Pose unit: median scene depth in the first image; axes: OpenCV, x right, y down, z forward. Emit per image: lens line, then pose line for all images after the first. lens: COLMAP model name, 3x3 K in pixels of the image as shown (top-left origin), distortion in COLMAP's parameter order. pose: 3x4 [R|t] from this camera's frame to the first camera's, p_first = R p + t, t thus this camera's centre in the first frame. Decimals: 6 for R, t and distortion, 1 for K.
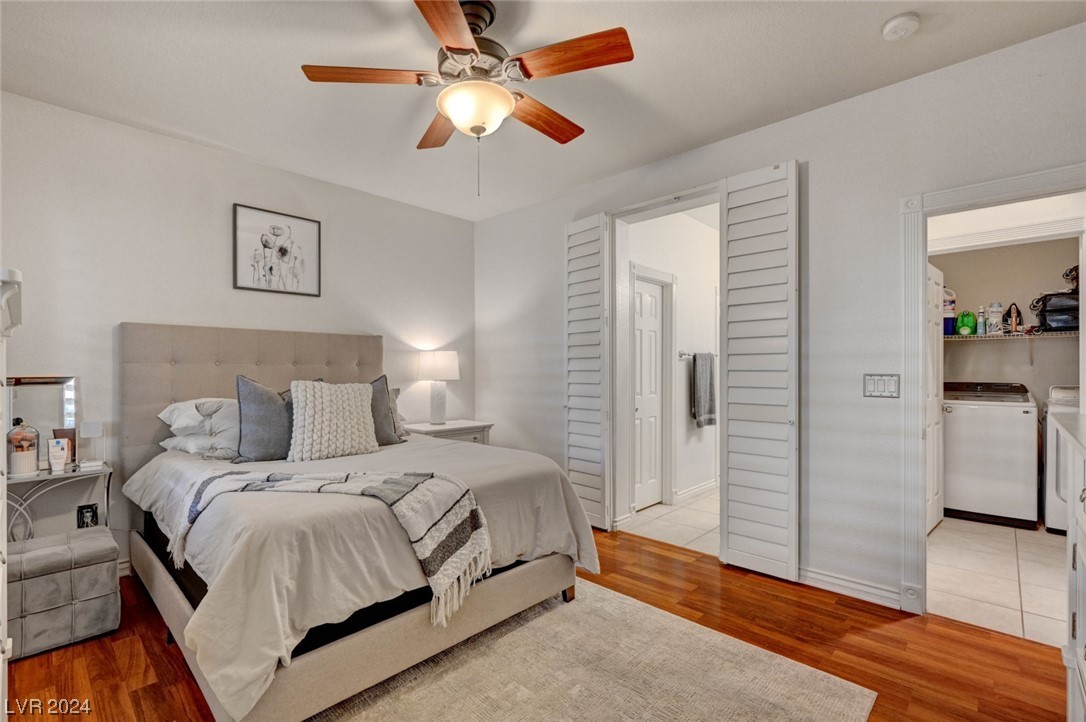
lens RADIAL K [[485.6, 0, 547.5], [0, 485.6, 364.2], [0, 0, 1]] dist [-0.002067, -0.000010]
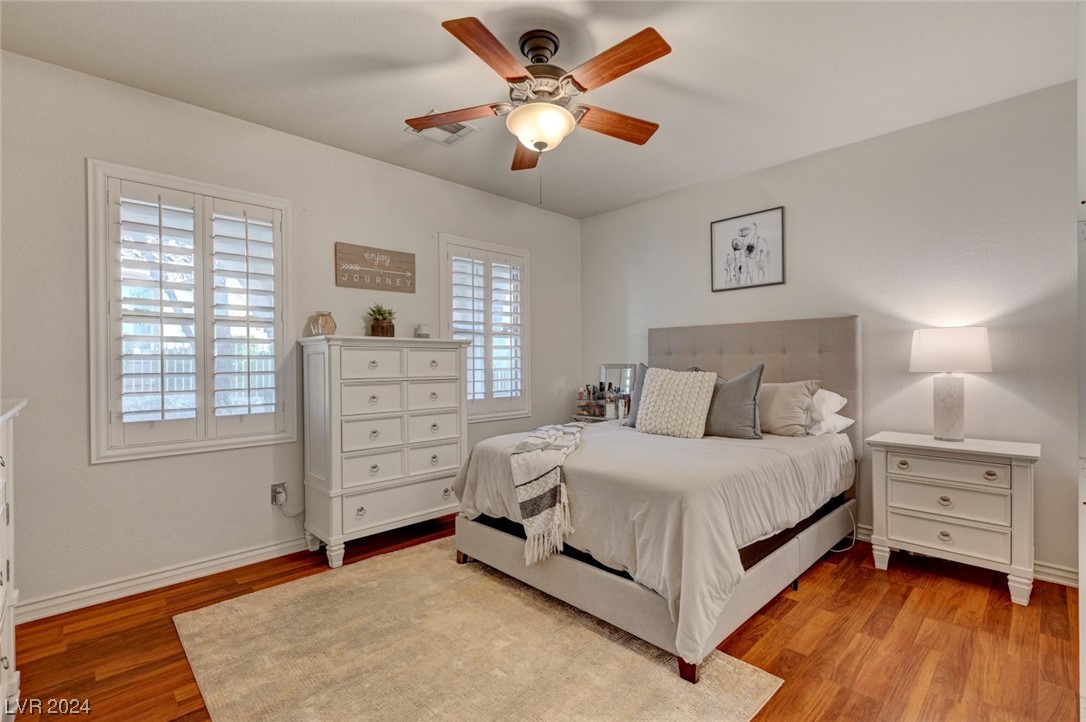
lens RADIAL K [[484.0, 0, 542.4], [0, 484.0, 359.7], [0, 0, 1]] dist [-0.000226, 0.000054]
pose [[-0.038672, -0.003905, -0.999244, 0.953871], [0.014148, 0.999890, -0.004455, 0.019717], [0.999152, -0.014309, -0.038612, 1.017901]]
